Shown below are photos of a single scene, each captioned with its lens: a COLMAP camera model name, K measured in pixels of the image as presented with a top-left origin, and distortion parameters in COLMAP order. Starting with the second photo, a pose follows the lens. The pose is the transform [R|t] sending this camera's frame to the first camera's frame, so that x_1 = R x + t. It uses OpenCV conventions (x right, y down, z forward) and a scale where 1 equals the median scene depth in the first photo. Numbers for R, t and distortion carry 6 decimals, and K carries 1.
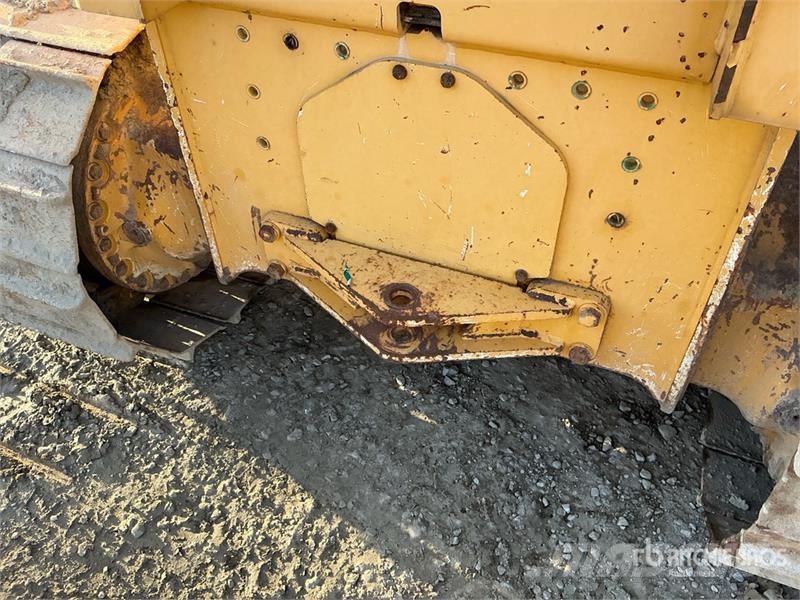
lens RADIAL K [[678.0, 0, 401.6], [0, 678.0, 297.4], [0, 0, 1]] dist [0.112021, -0.217628]
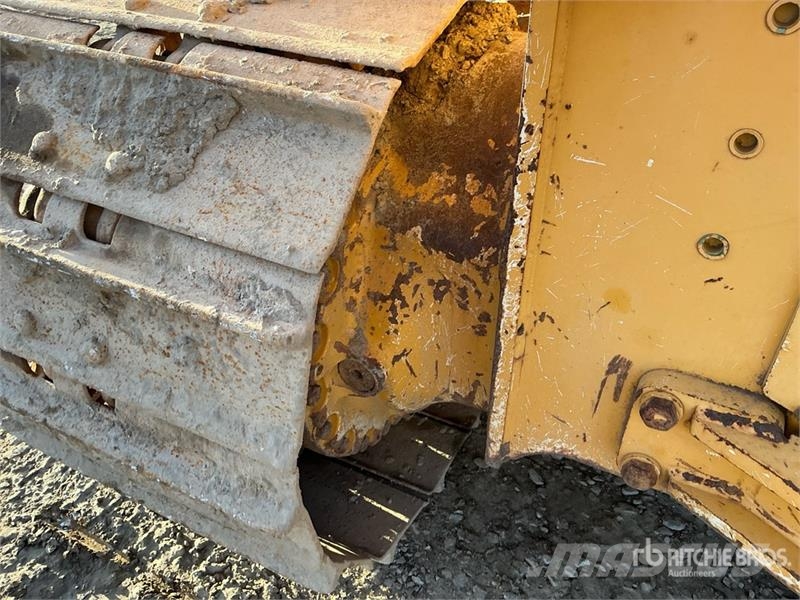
lens RADIAL K [[667.5, 0, 405.6], [0, 667.5, 303.4], [0, 0, 1]] dist [0.136984, -0.279581]
pose [[0.997600, 0.052316, -0.045362, -0.347029], [-0.056596, 0.993490, -0.098869, -0.107972], [0.039895, 0.101199, 0.994066, 0.441639]]
